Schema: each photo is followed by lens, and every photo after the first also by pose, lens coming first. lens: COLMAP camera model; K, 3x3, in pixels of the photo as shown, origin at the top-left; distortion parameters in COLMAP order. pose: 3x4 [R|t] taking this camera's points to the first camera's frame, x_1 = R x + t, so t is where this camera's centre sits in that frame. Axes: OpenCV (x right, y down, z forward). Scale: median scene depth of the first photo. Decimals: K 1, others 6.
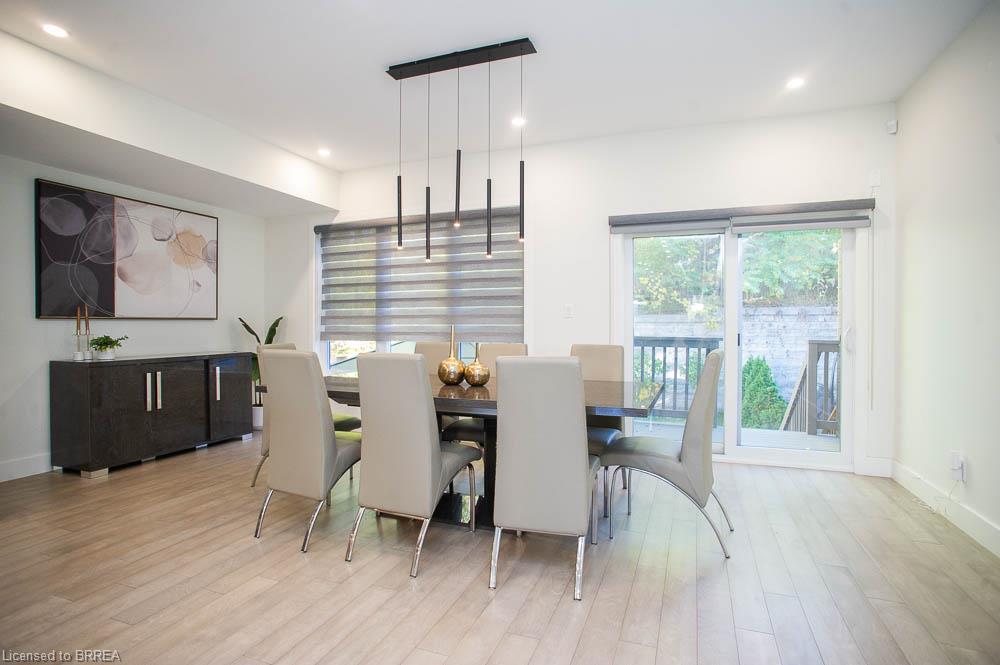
lens RADIAL K [[505.9, 0, 500.0], [0, 505.9, 332.5], [0, 0, 1]] dist [-0.089929, 0.046870]
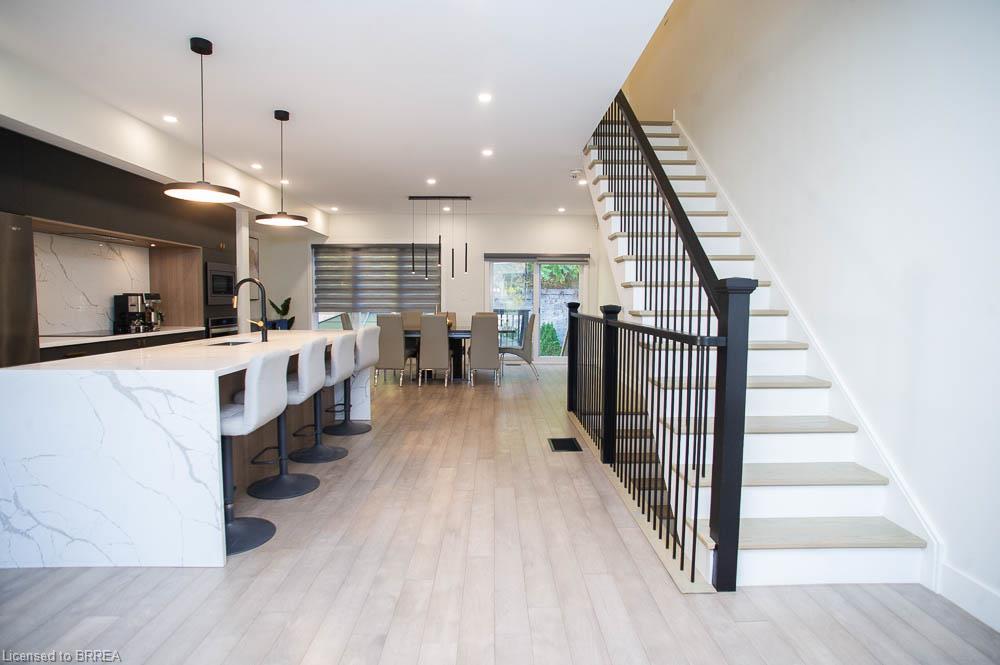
lens RADIAL K [[505.9, 0, 500.0], [0, 505.9, 332.5], [0, 0, 1]] dist [-0.089929, 0.046870]
pose [[0.928056, -0.020169, 0.371895, -0.408130], [0.000240, 0.998565, 0.053558, -0.006167], [-0.372441, -0.049615, 0.926729, -0.805899]]
